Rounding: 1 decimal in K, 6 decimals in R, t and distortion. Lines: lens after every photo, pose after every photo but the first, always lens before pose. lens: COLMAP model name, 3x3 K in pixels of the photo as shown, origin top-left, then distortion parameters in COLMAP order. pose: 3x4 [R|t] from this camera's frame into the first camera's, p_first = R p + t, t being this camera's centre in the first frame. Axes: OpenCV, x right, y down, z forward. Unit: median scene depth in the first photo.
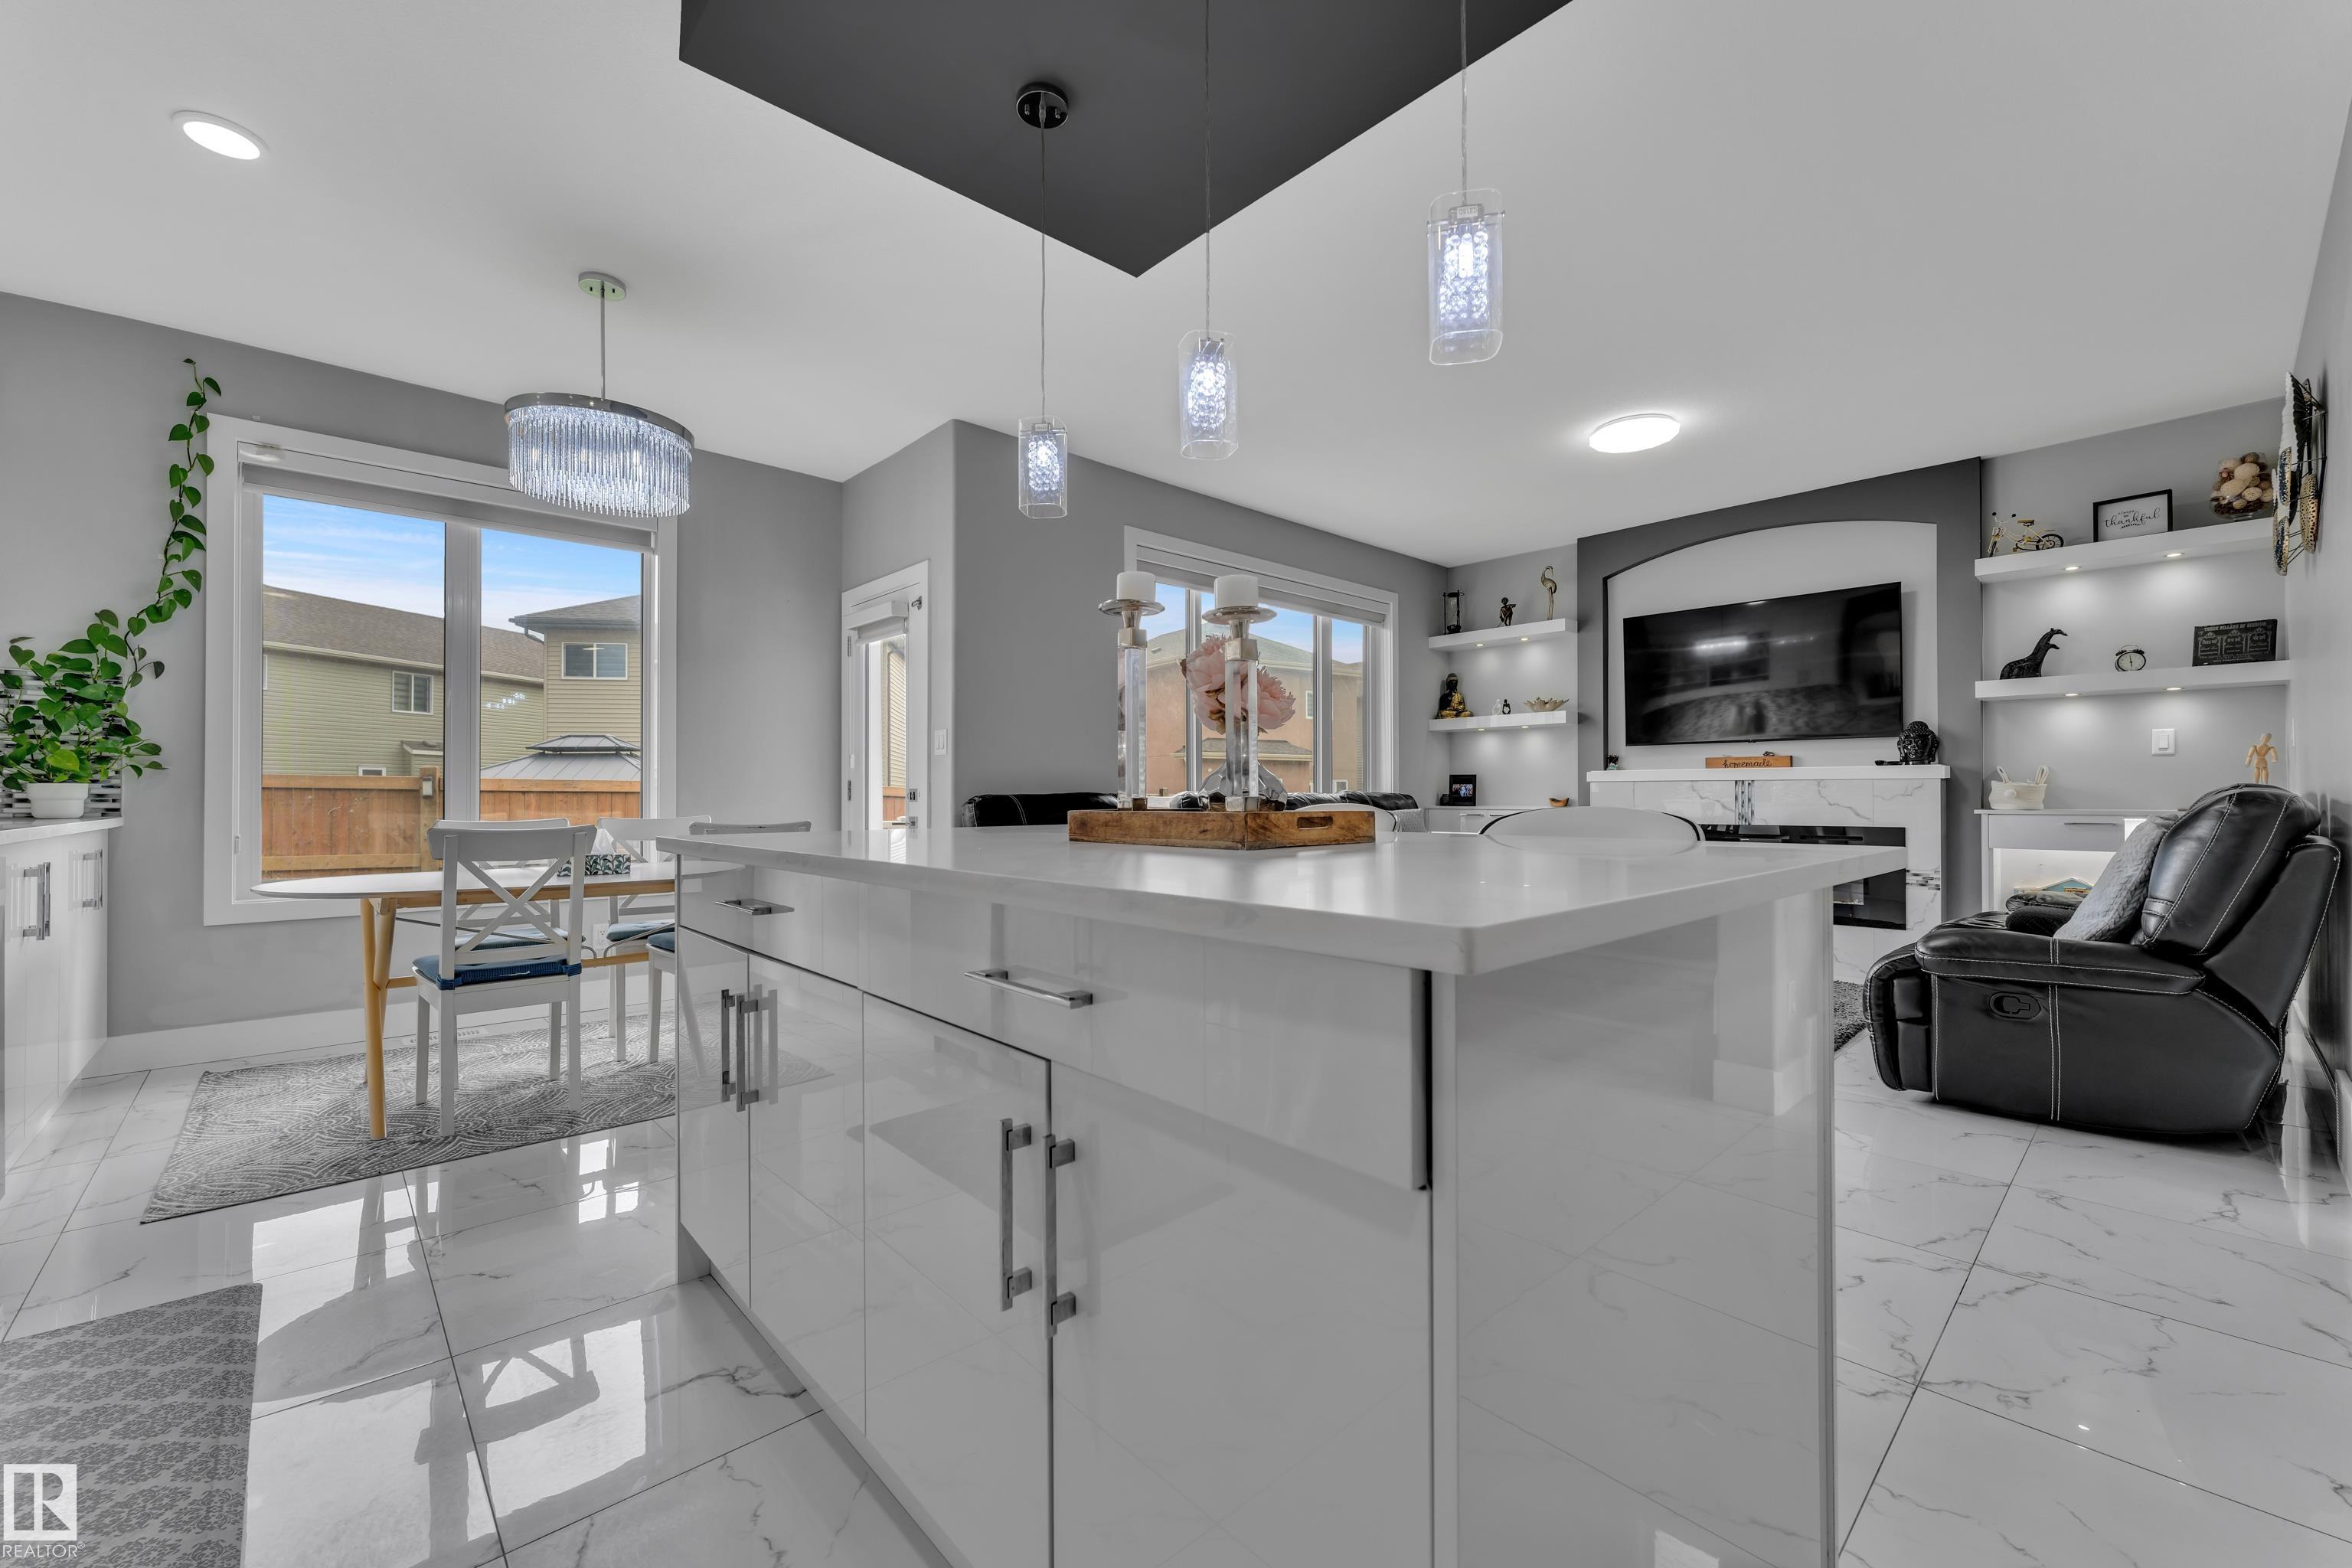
lens RADIAL K [[948.3, 0, 1177.7], [0, 948.3, 792.0], [0, 0, 1]] dist [0.001181, -0.000235]
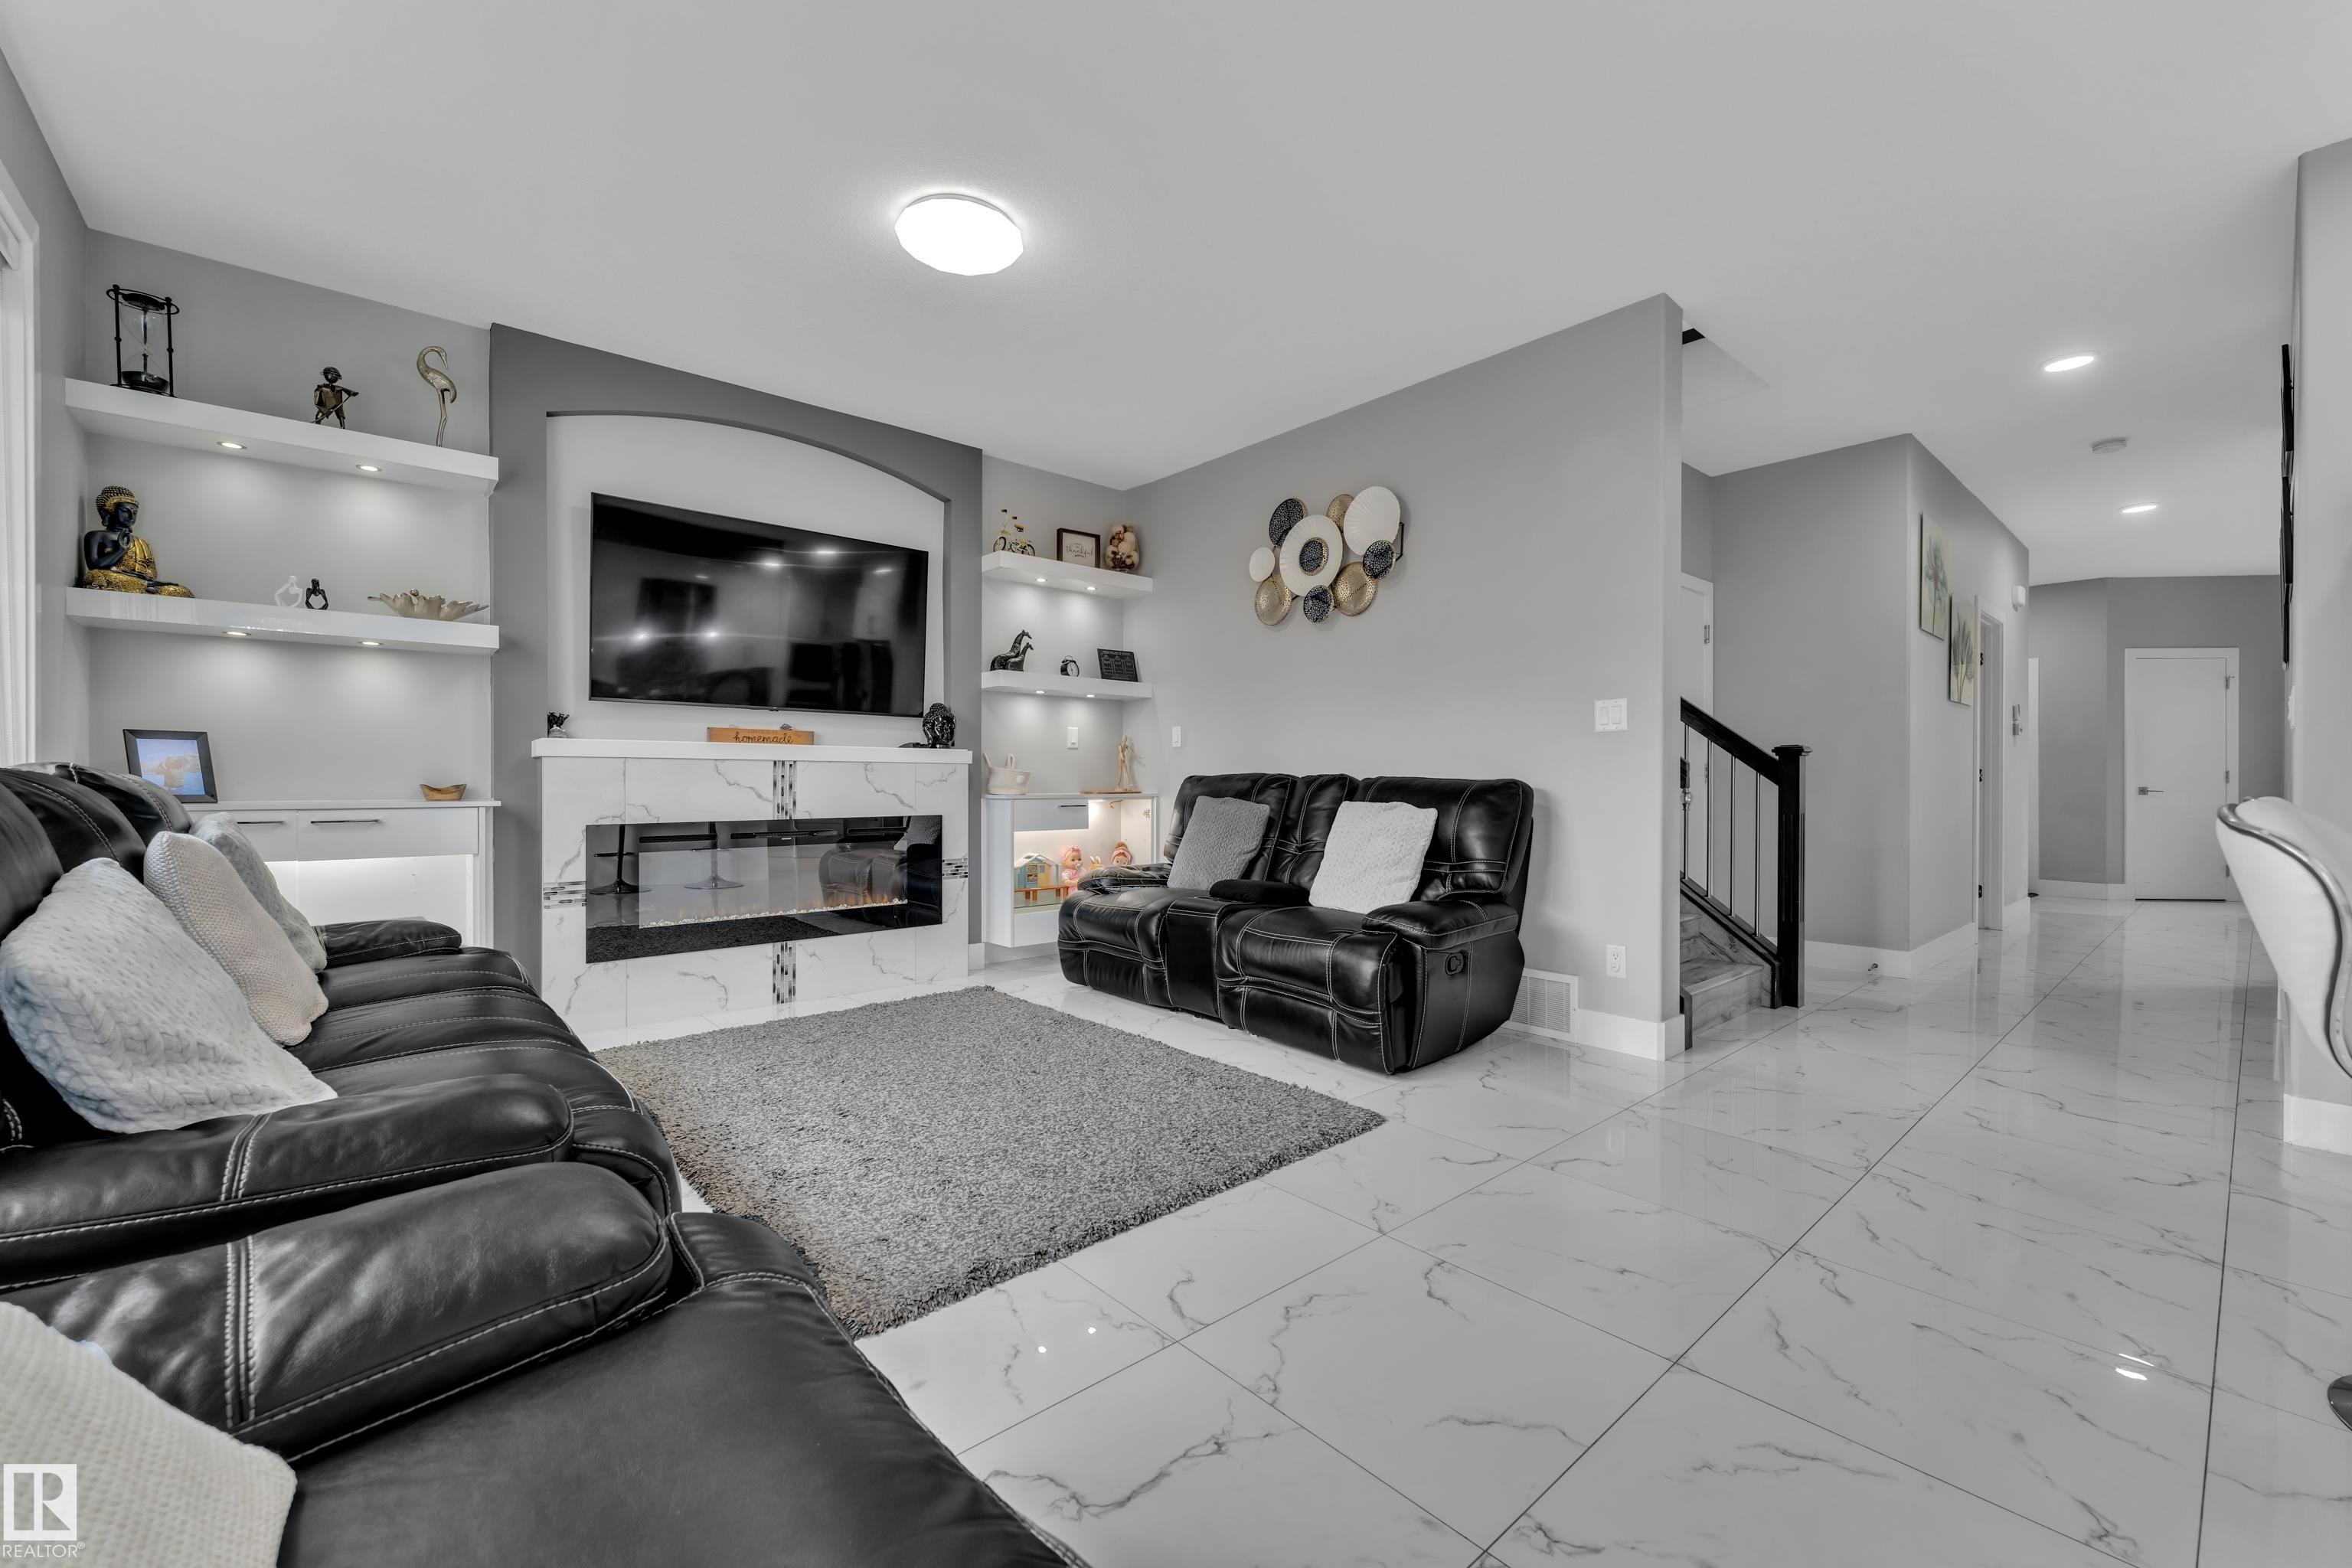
lens RADIAL K [[948.3, 0, 1167.3], [0, 948.3, 787.2], [0, 0, 1]] dist [0.001181, -0.000235]
pose [[0.030251, -0.005462, 0.999527, -0.173129], [-0.006948, 0.999960, 0.005675, 0.002936], [-0.999518, -0.007117, 0.030212, 0.783667]]
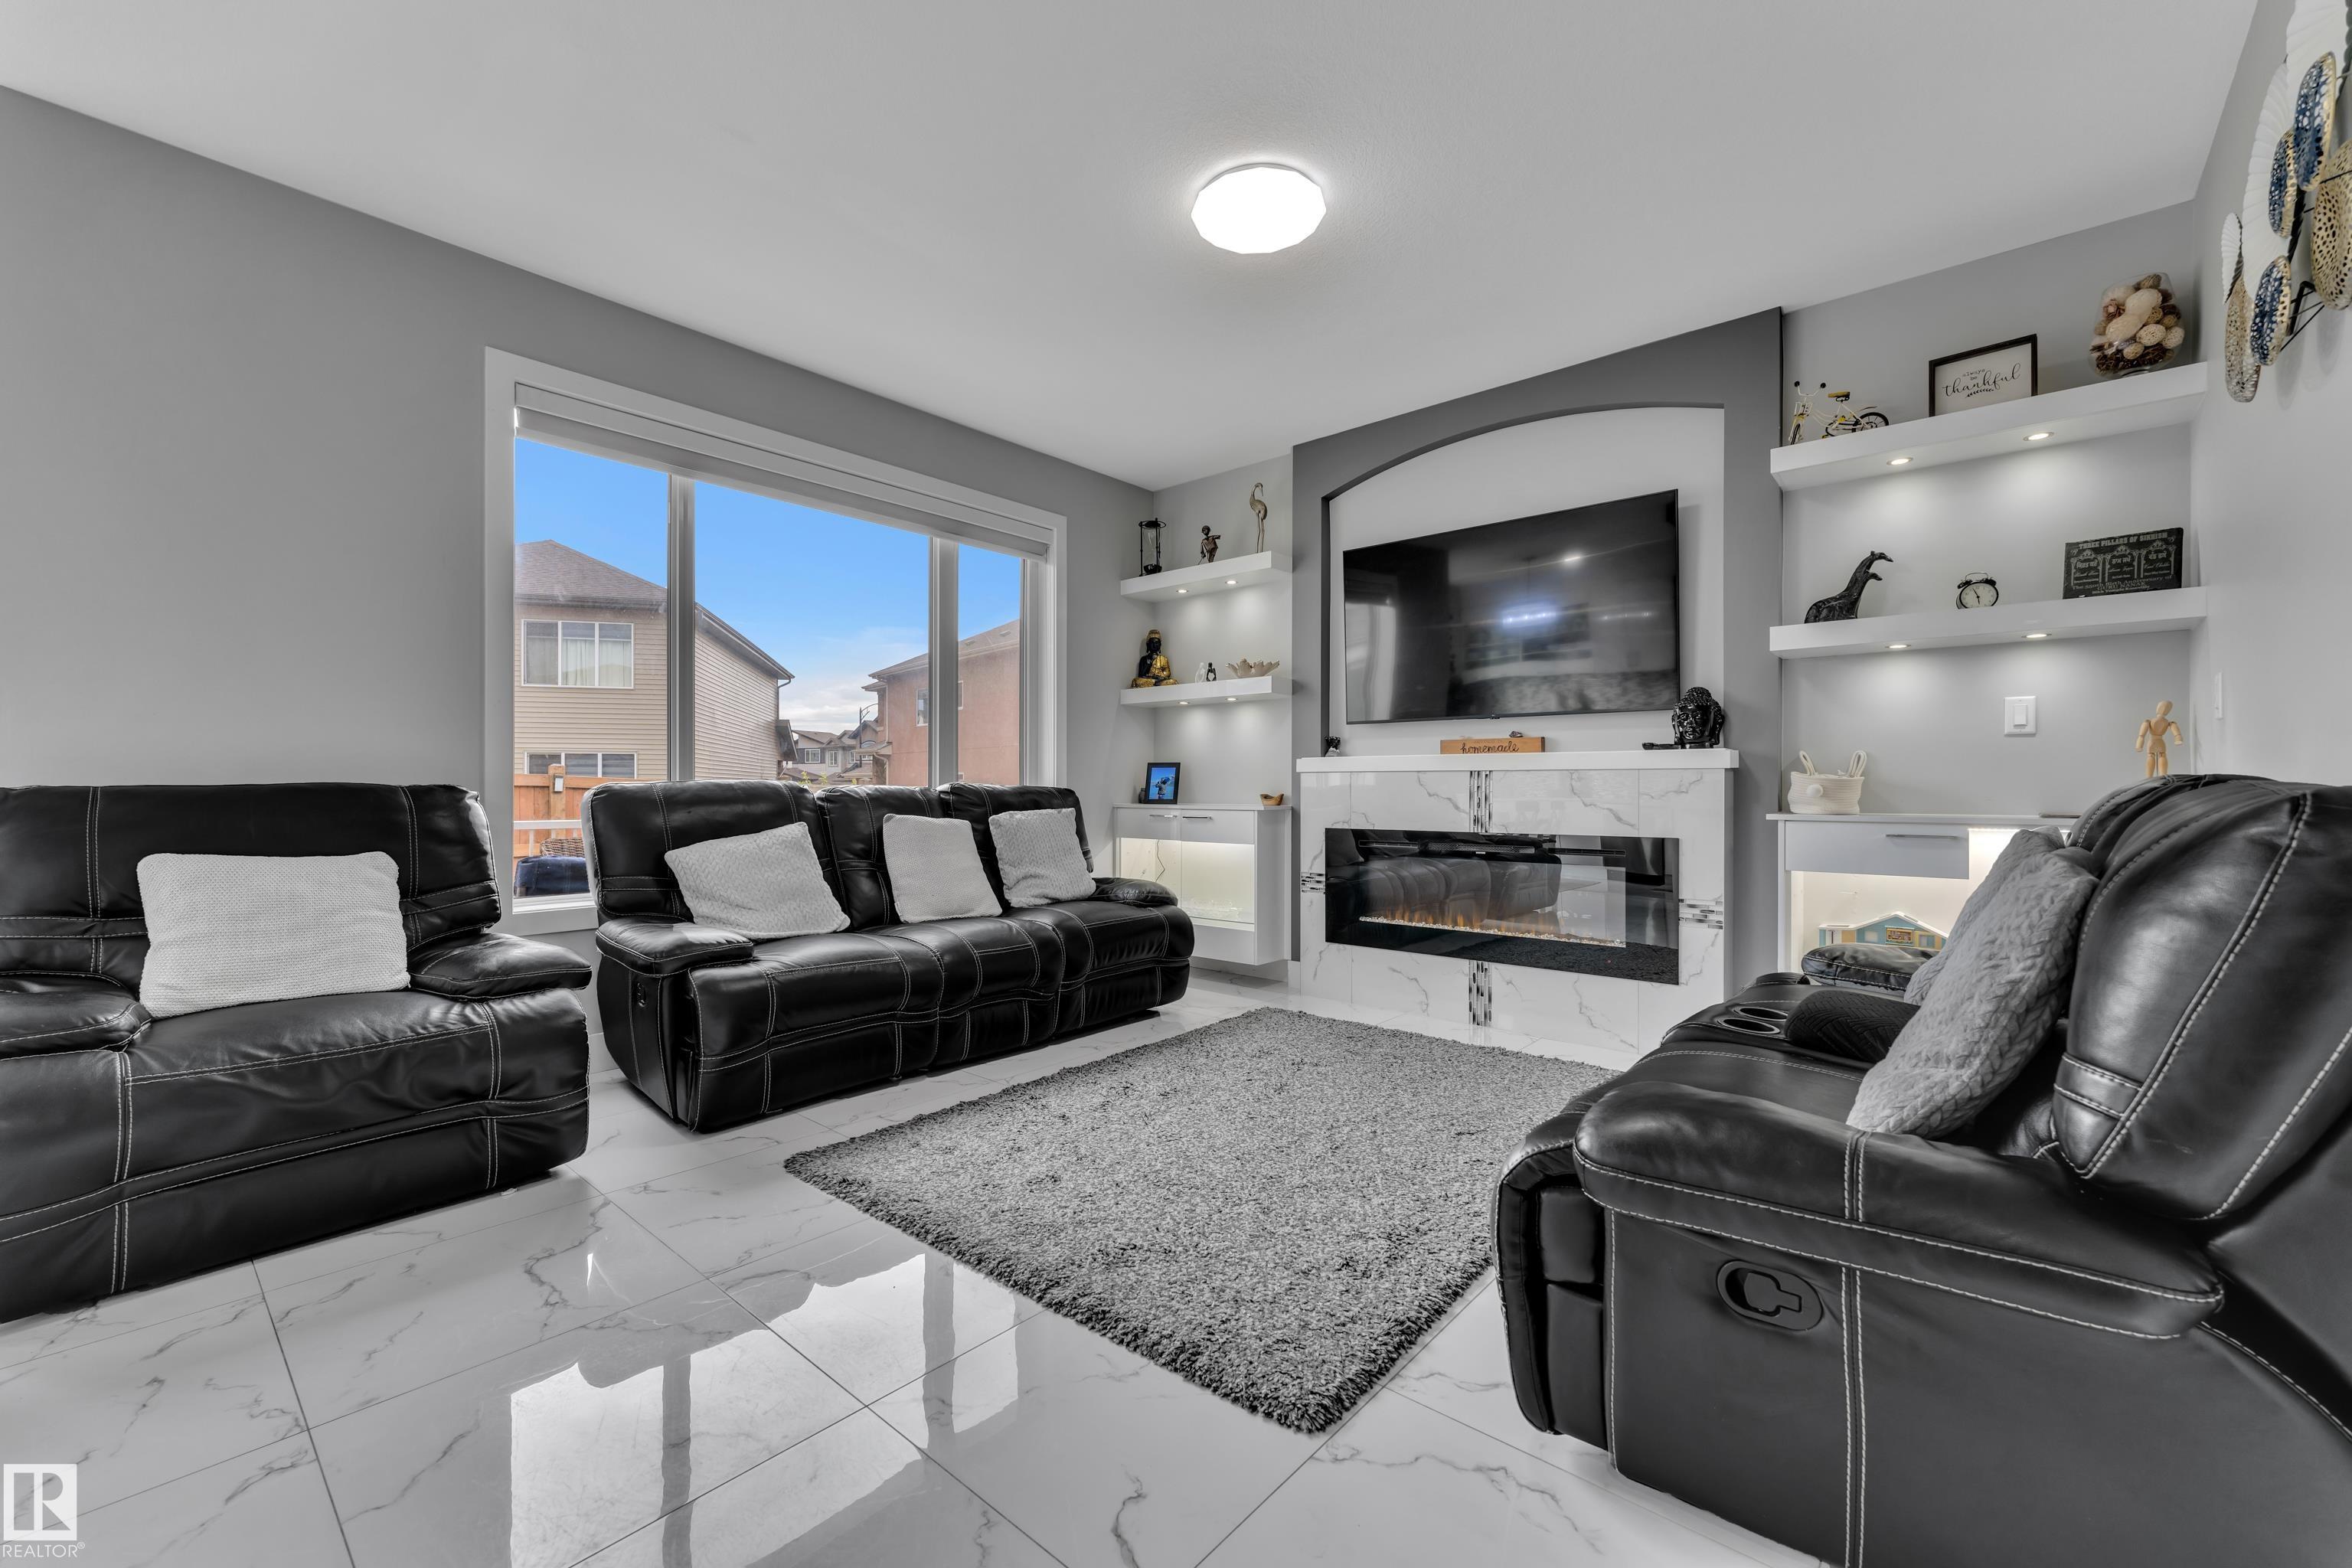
lens RADIAL K [[948.3, 0, 1177.6], [0, 948.3, 789.0], [0, 0, 1]] dist [0.001181, -0.000235]
pose [[0.994286, 0.004200, 0.106668, 0.340528], [-0.004605, 0.999983, 0.003556, 0.000203], [-0.106651, -0.004027, 0.994288, 0.361236]]
